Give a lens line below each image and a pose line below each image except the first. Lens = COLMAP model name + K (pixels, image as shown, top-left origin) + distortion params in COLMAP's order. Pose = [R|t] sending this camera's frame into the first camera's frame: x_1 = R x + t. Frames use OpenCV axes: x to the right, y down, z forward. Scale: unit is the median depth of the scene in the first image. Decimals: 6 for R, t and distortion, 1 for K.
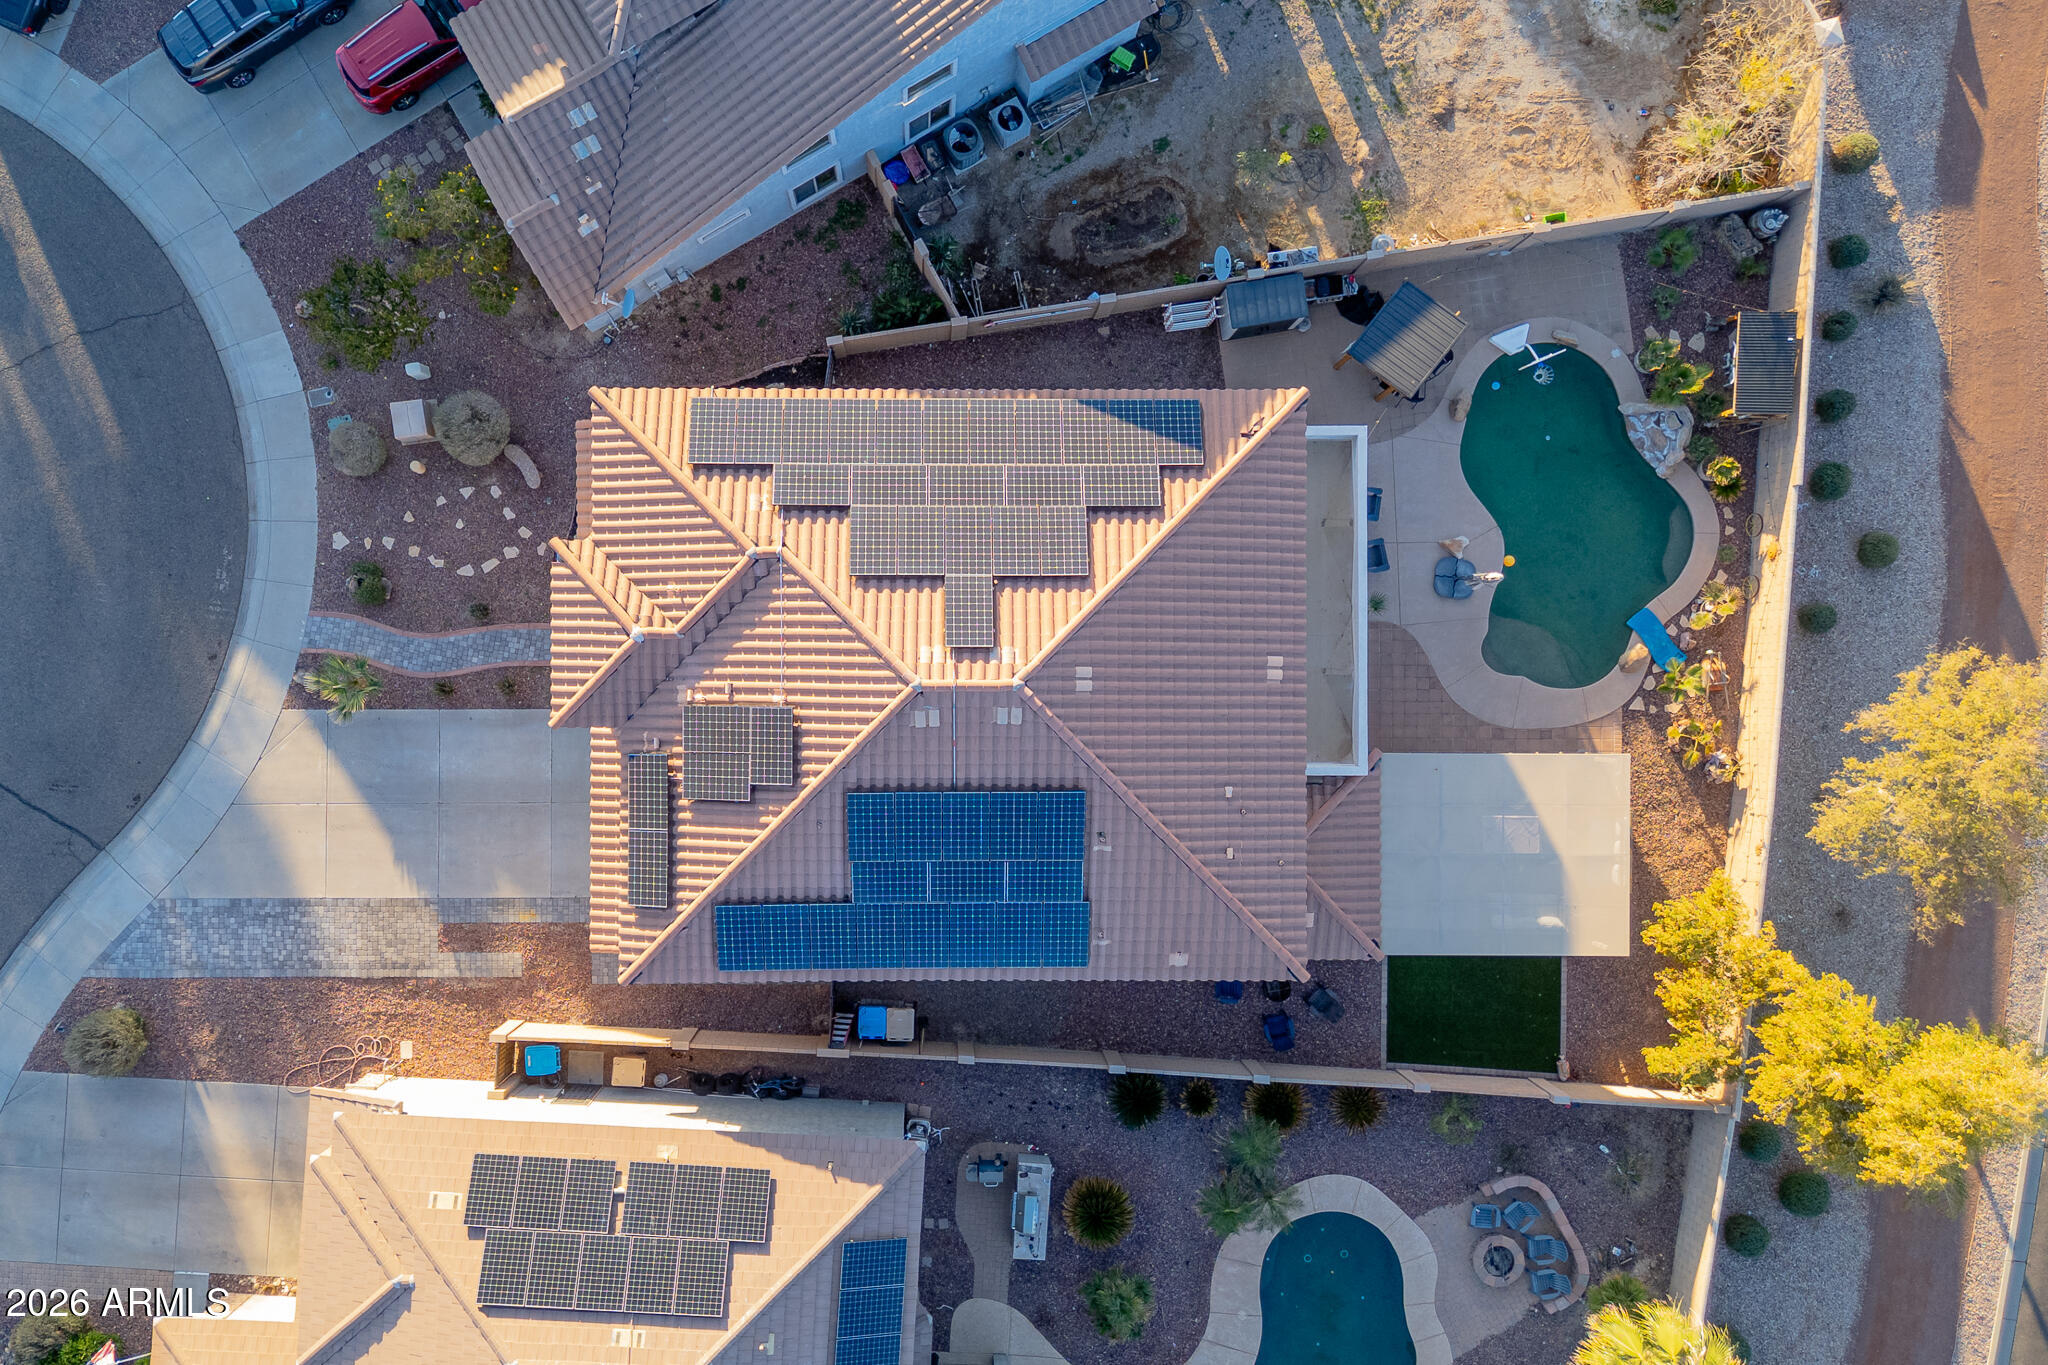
lens RADIAL K [[1443.5, 0, 1029.4], [0, 1443.5, 675.1], [0, 0, 1]] dist [0.058866, -0.050138]
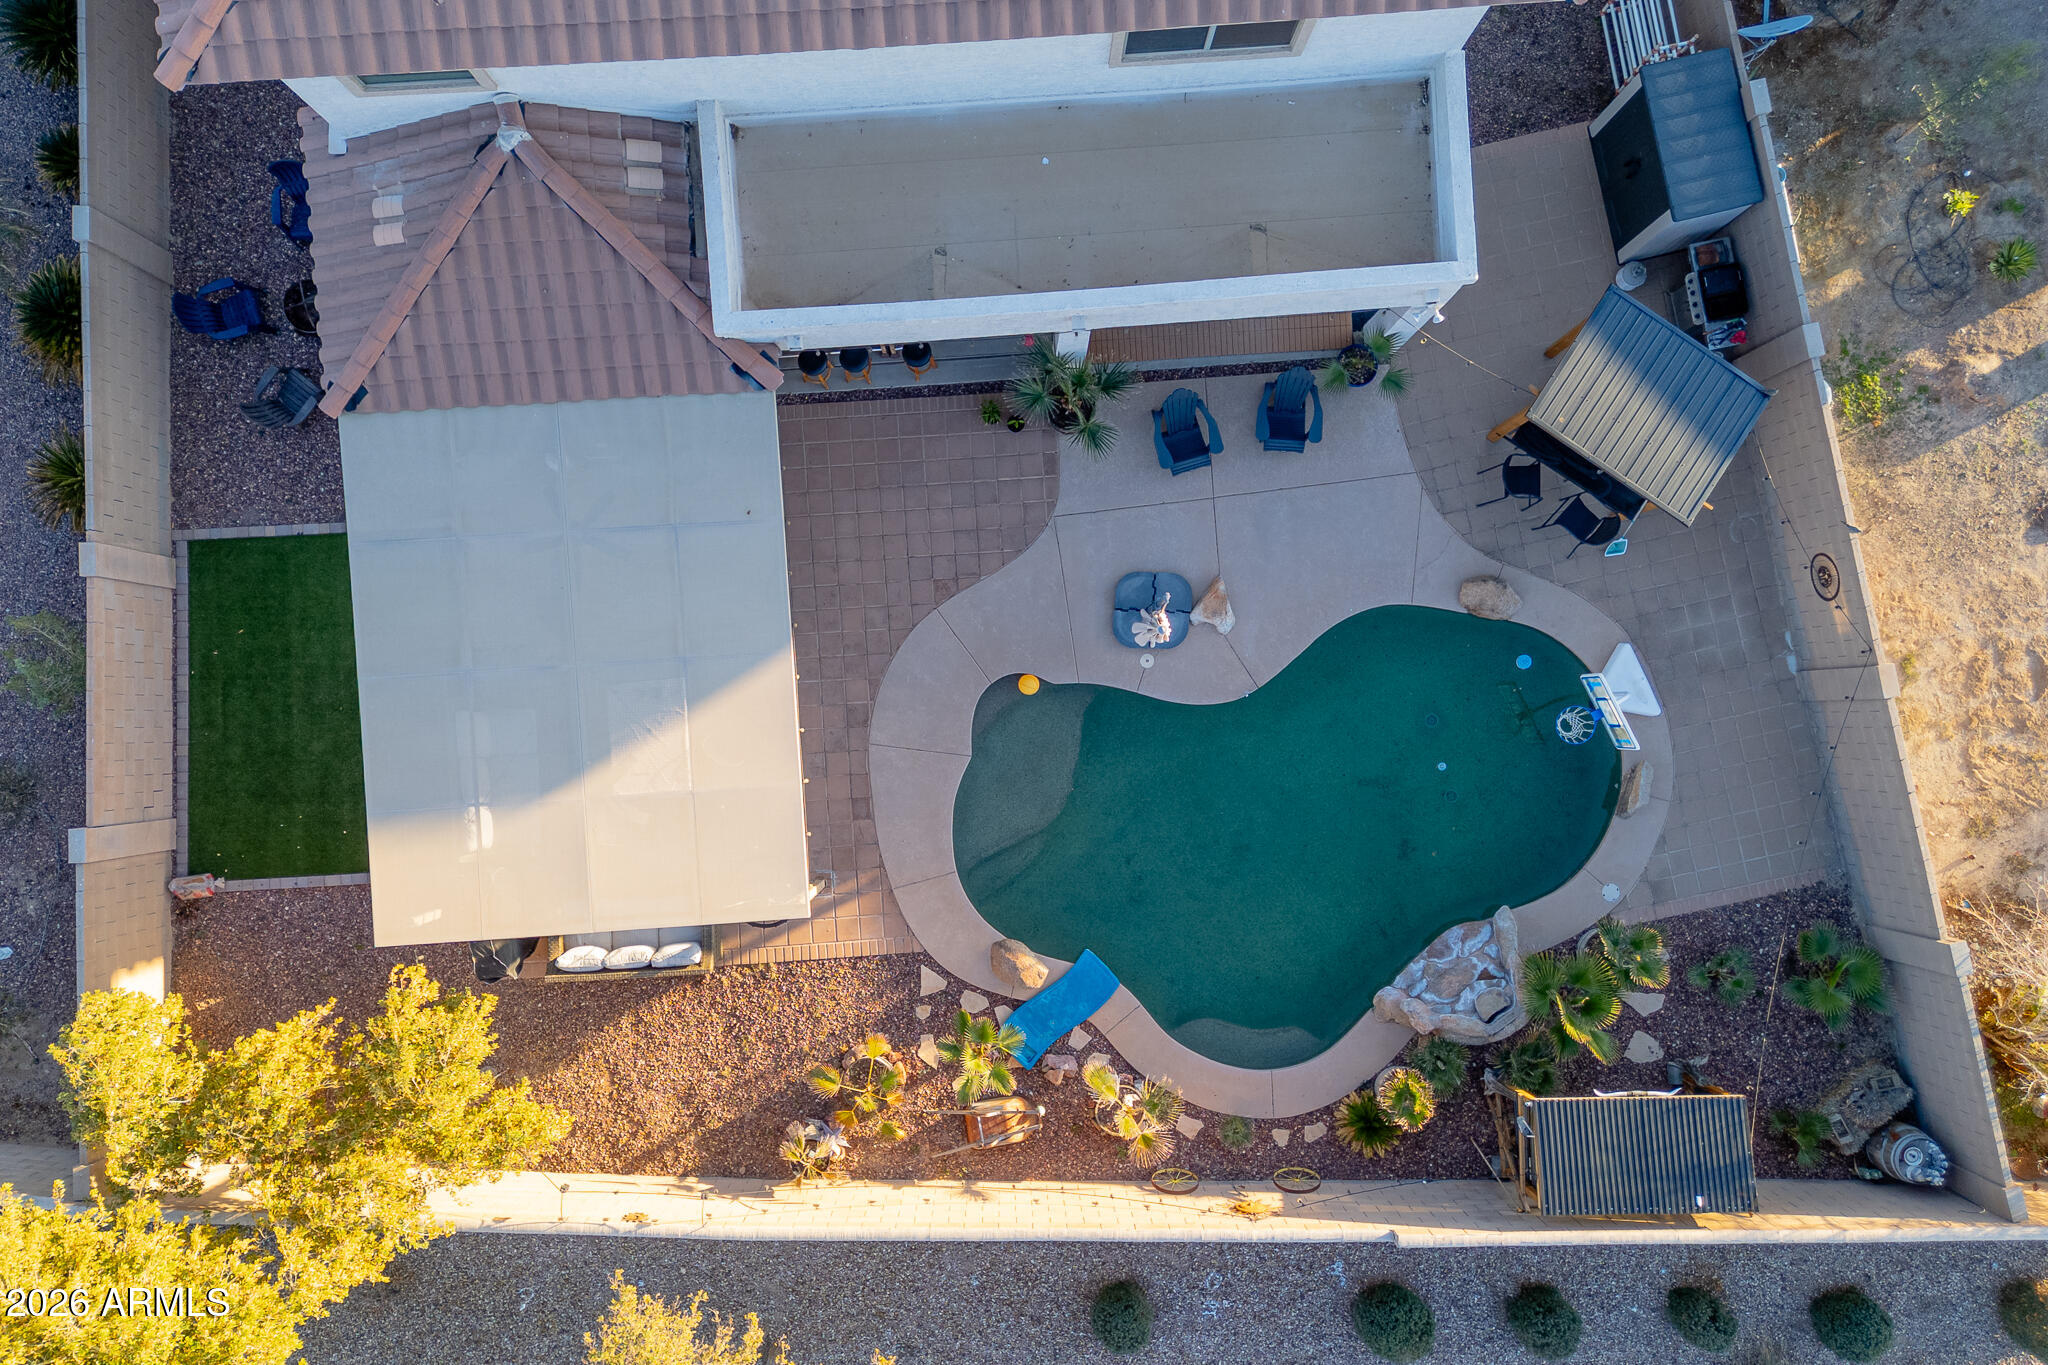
lens RADIAL K [[1443.5, 0, 1029.4], [0, 1443.5, 675.1], [0, 0, 1]] dist [0.058866, -0.050138]
pose [[0.066976, 0.997690, -0.011322, 0.320758], [-0.997668, 0.066816, -0.013902, -0.014735], [-0.013113, 0.012226, 0.999839, 0.493699]]
